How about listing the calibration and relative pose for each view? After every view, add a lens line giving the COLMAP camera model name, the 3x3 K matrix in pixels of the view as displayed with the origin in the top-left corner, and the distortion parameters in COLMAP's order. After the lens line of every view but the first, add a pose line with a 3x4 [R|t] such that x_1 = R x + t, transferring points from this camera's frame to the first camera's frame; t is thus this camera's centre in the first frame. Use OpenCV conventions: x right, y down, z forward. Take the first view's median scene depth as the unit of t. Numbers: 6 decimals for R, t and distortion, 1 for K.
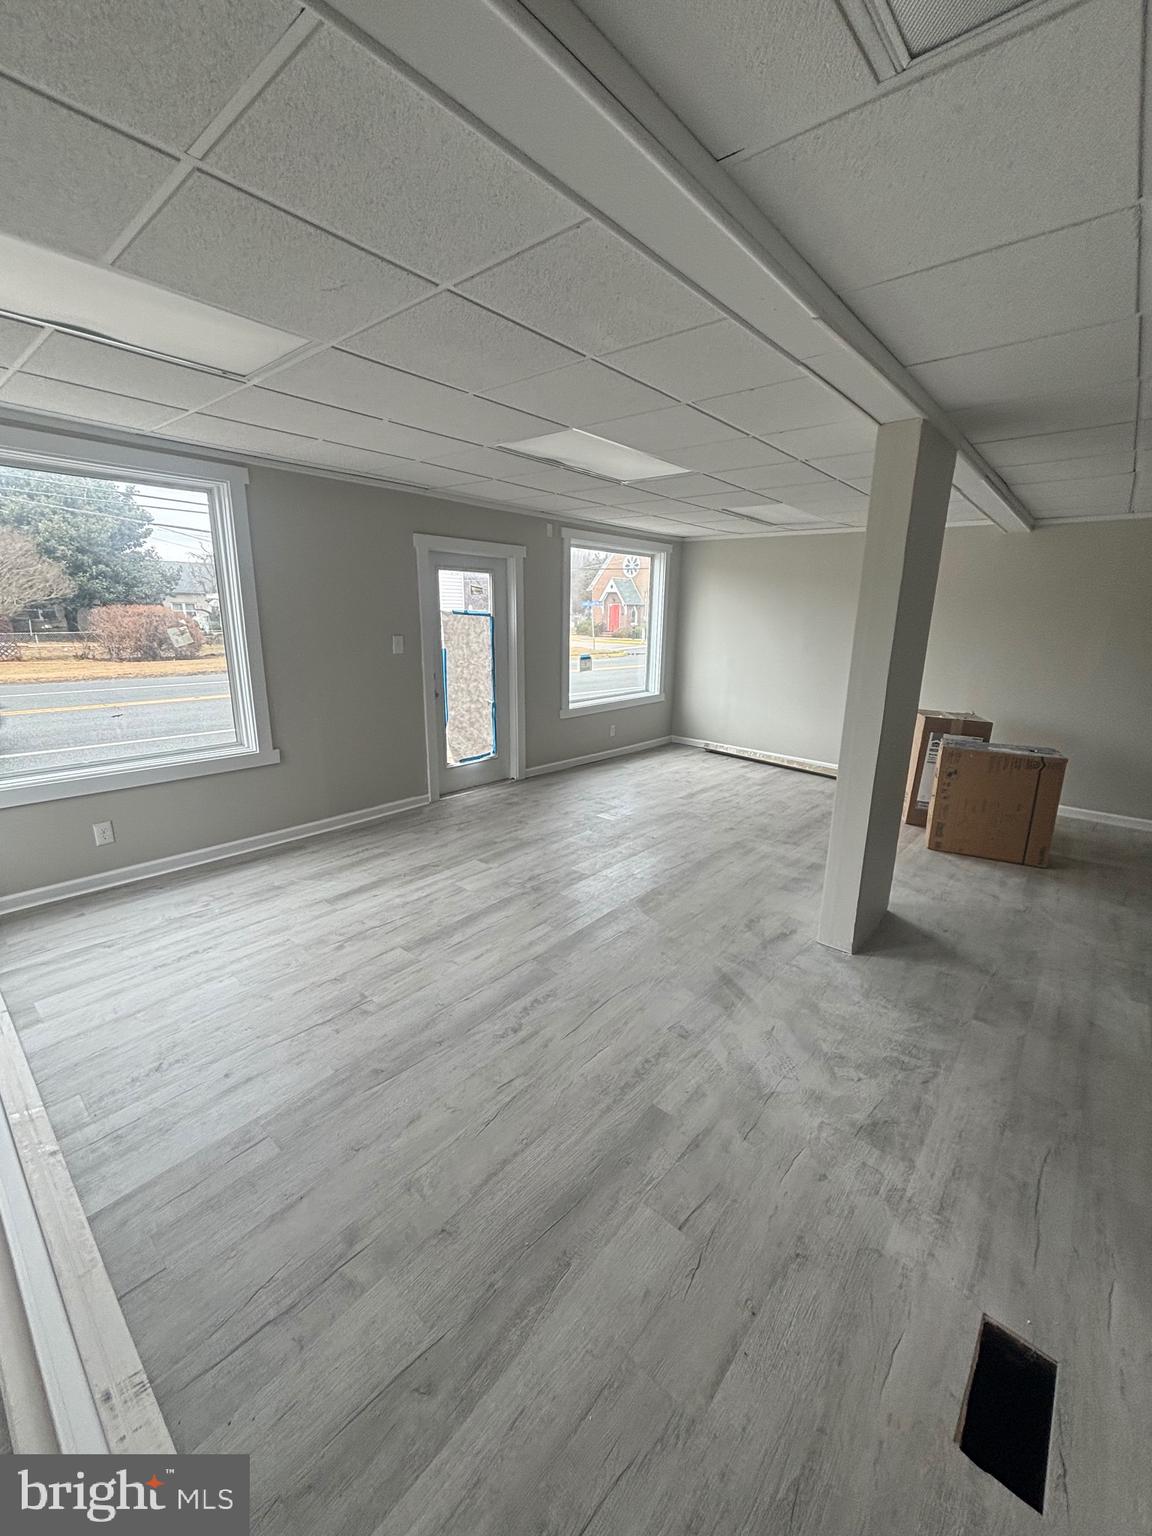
lens RADIAL K [[622.8, 0, 574.2], [0, 622.8, 765.6], [0, 0, 1]] dist [-0.000646, 0.000831]
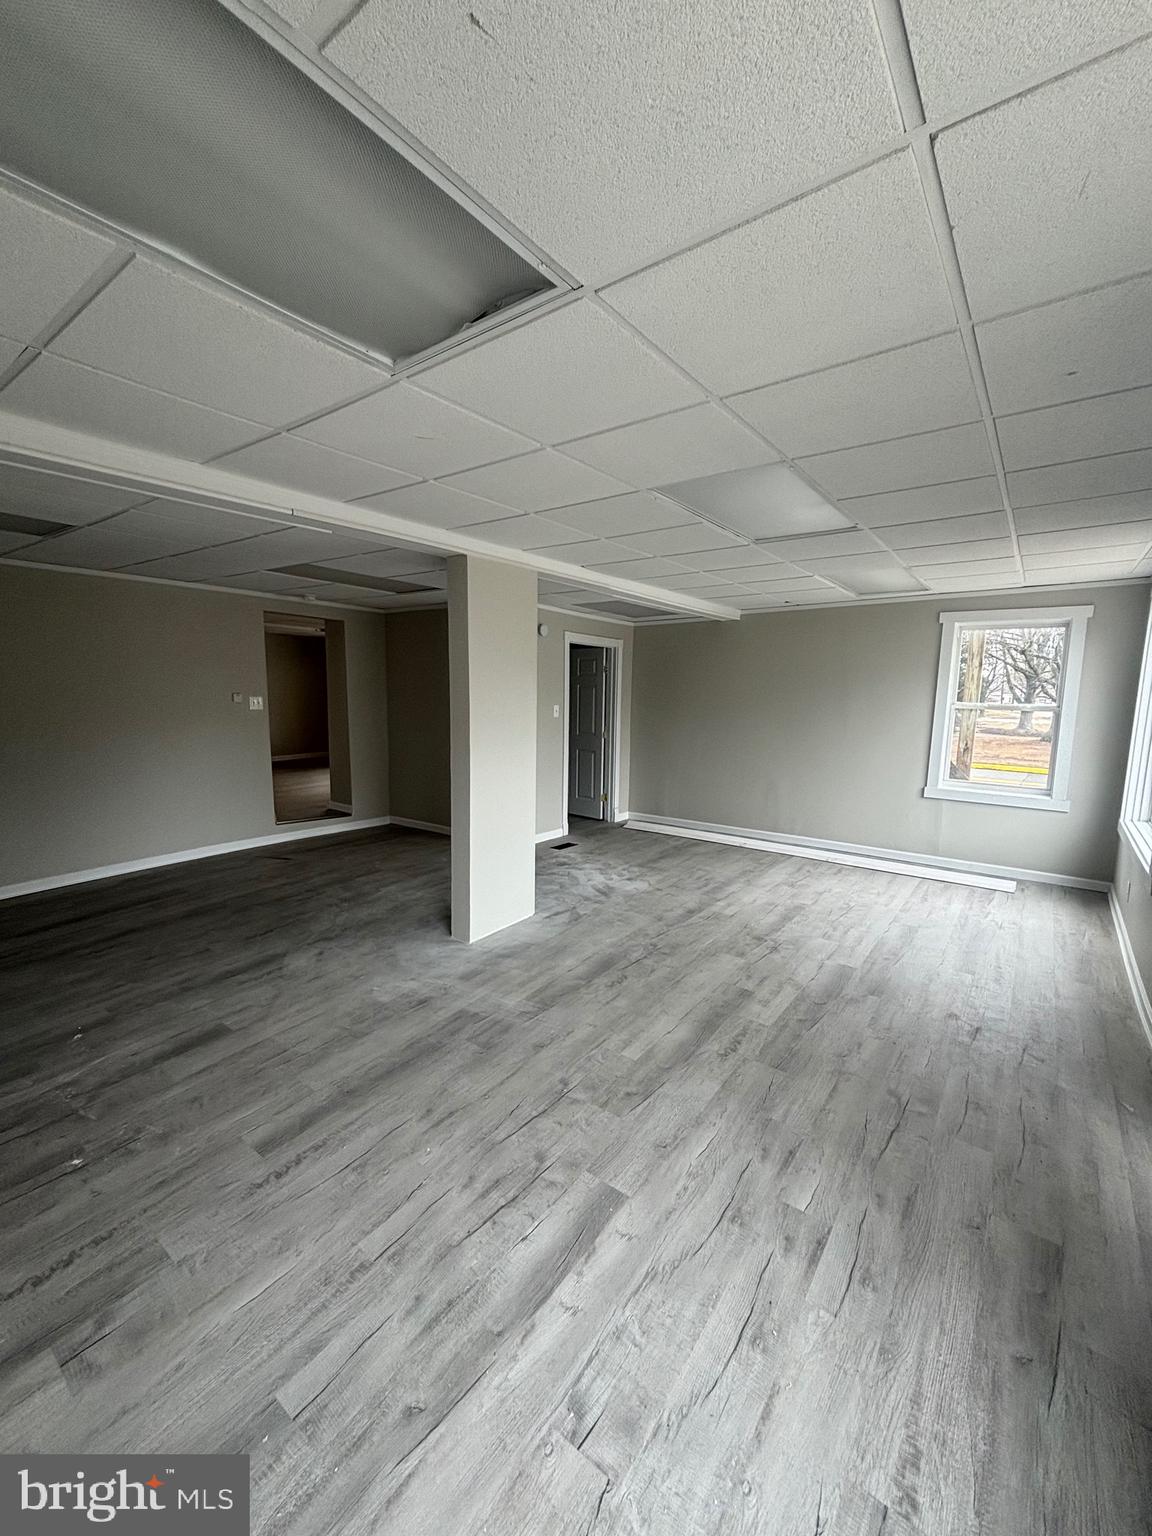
lens RADIAL K [[622.8, 0, 579.7], [0, 622.8, 770.5], [0, 0, 1]] dist [-0.000646, 0.000831]
pose [[-0.996835, -0.022273, -0.076313, 0.350922], [-0.048824, 0.929103, 0.366584, -0.470022], [0.062738, 0.369149, -0.927250, 1.915357]]
